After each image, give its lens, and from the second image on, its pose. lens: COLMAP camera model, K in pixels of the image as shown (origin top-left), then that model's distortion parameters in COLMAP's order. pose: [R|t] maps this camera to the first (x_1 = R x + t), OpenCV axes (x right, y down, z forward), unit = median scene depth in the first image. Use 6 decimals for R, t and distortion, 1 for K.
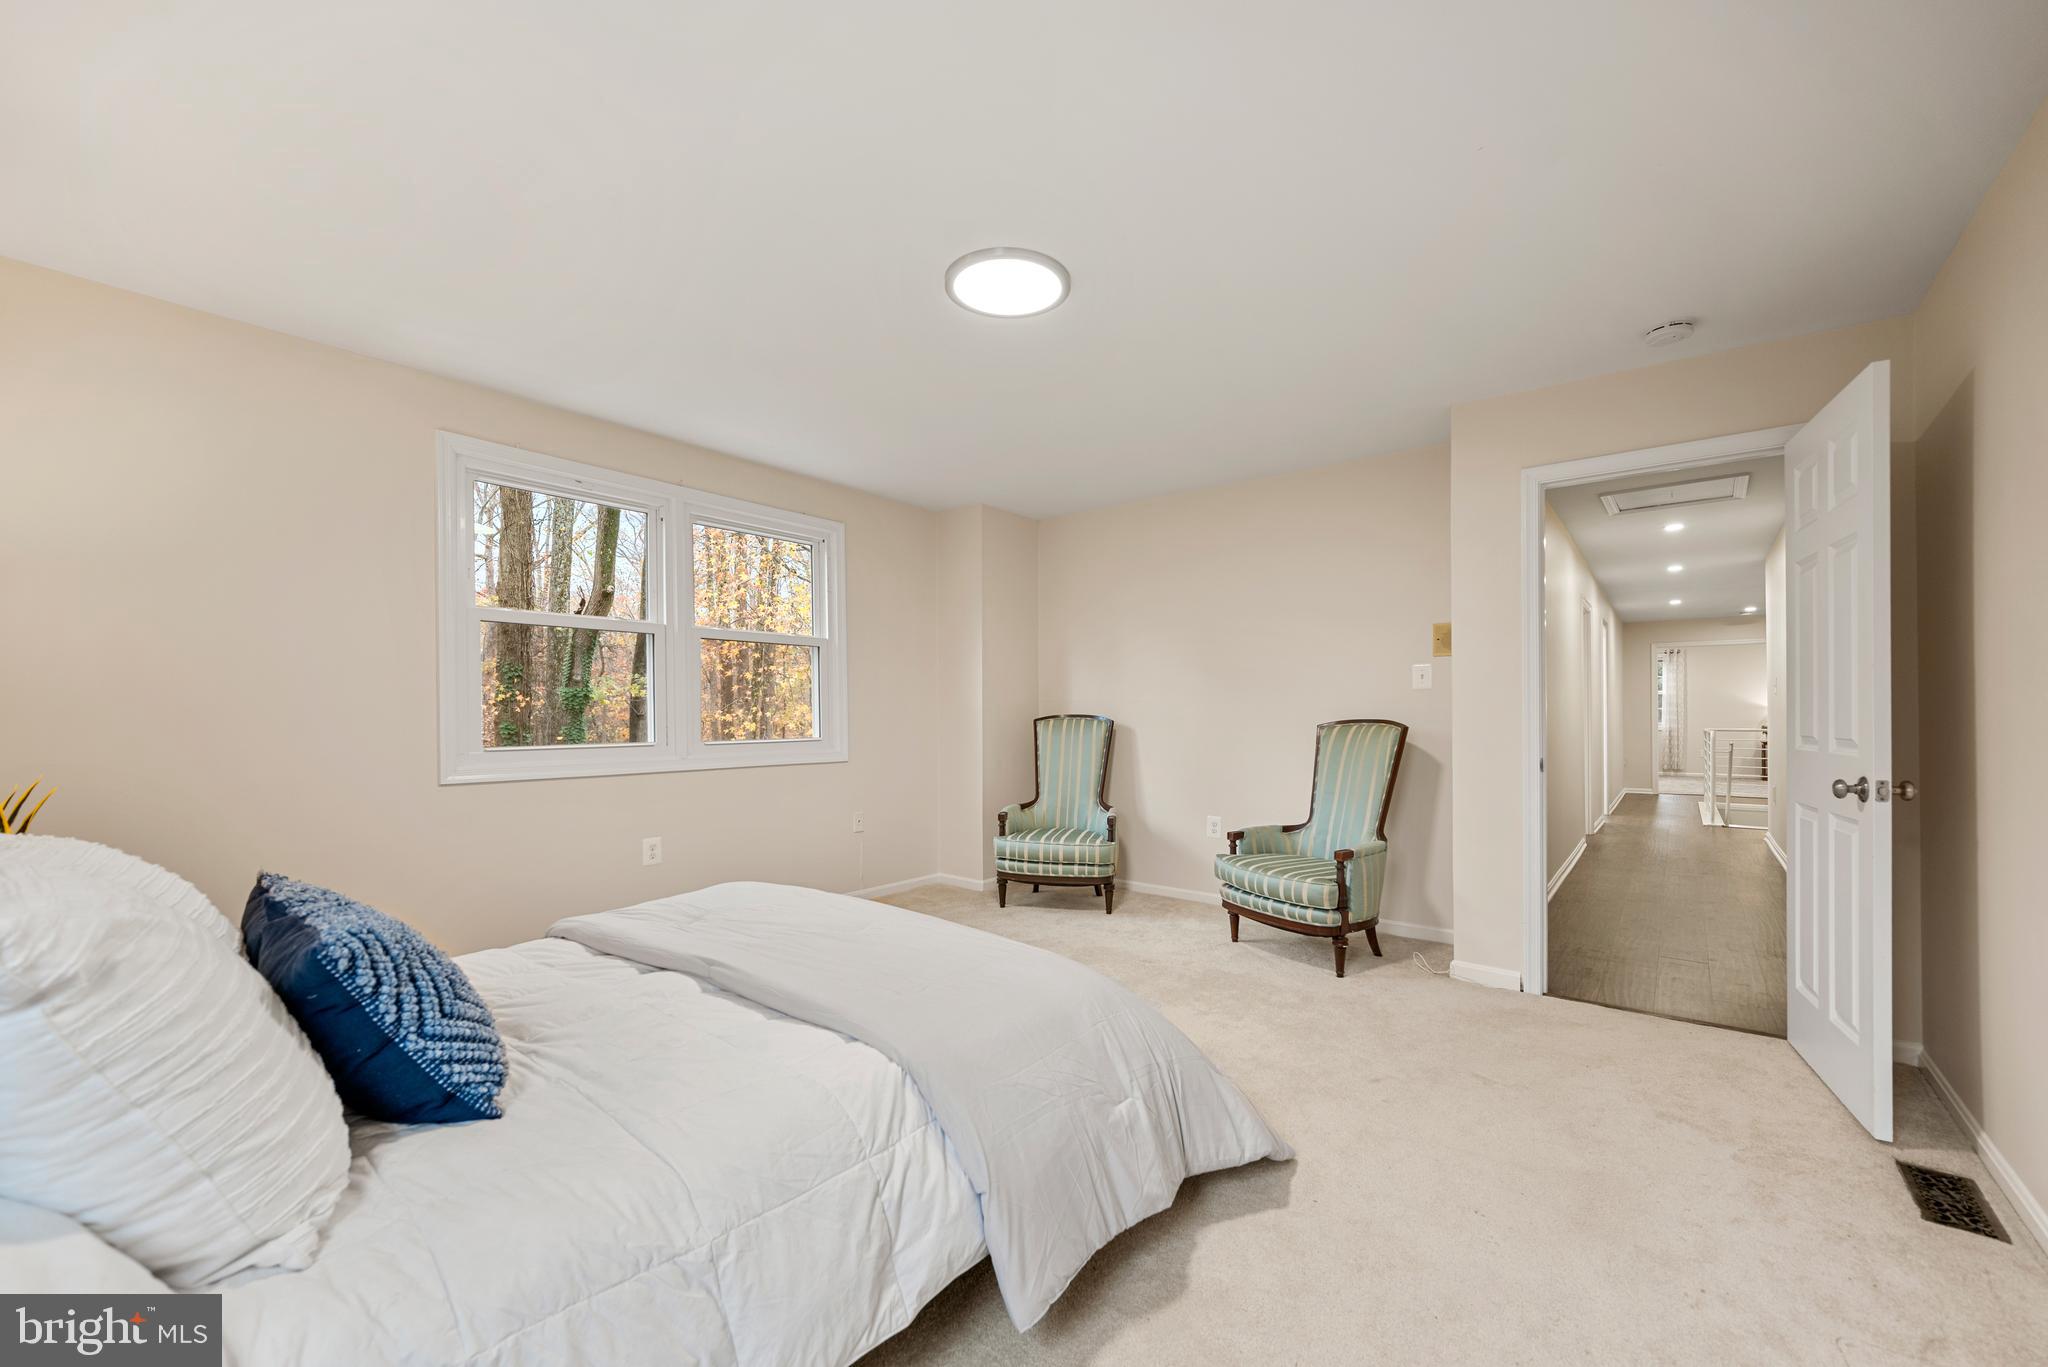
lens RADIAL K [[810.2, 0, 1025.3], [0, 810.2, 710.4], [0, 0, 1]] dist [0.000507, 0.000030]
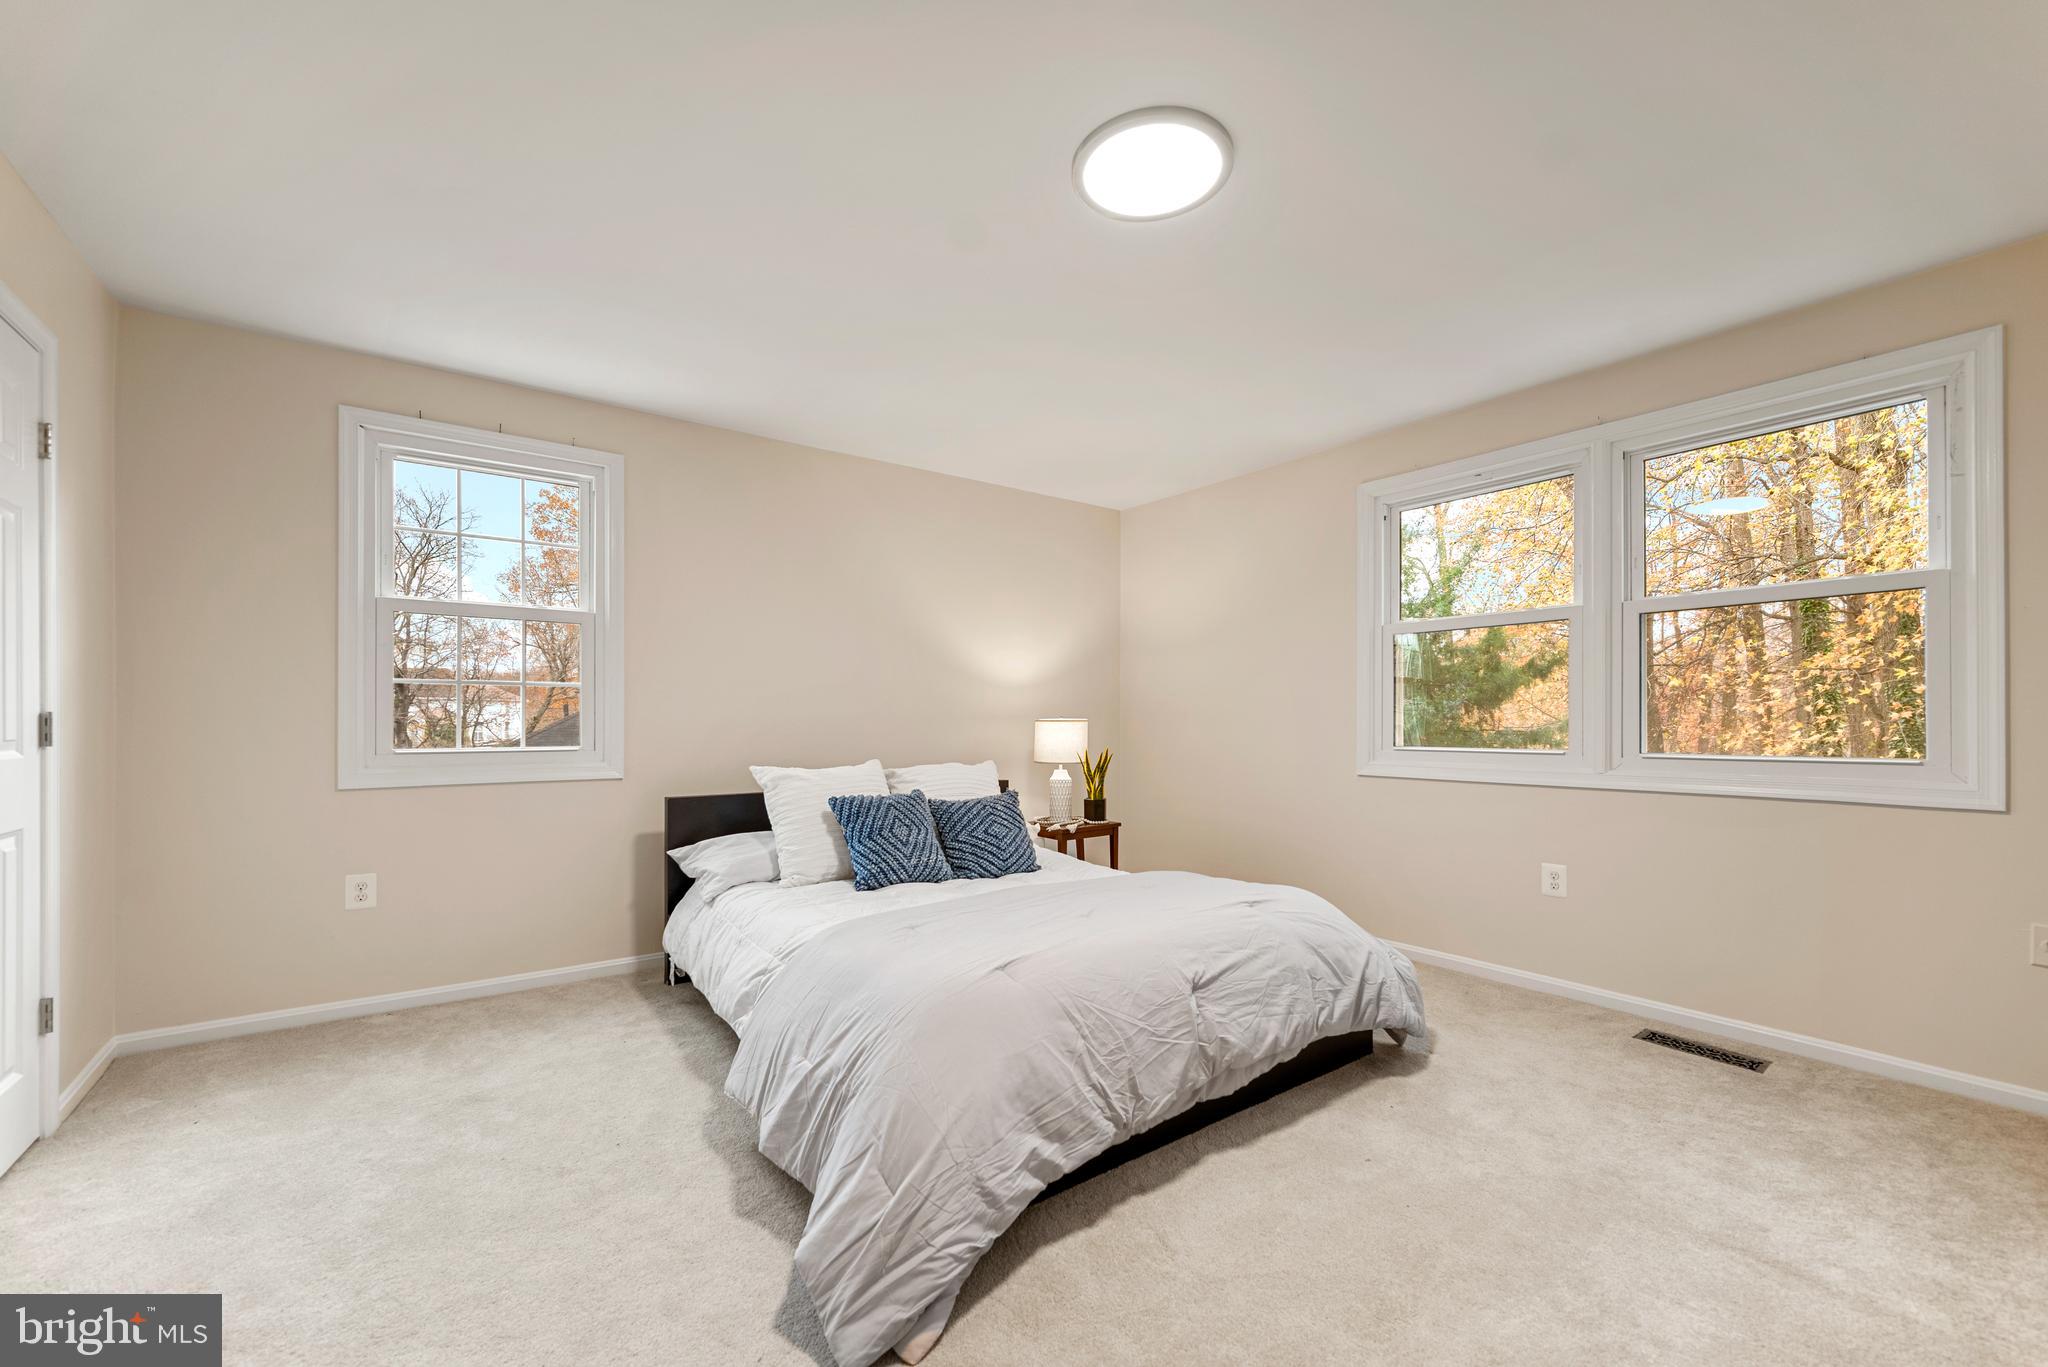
lens RADIAL K [[810.2, 0, 1025.3], [0, 810.2, 710.4], [0, 0, 1]] dist [0.000507, 0.000030]
pose [[-0.258377, -0.000486, -0.966044, 0.491217], [0.001340, 0.999999, -0.000862, -0.000706], [0.966043, -0.001517, -0.258376, 0.692788]]
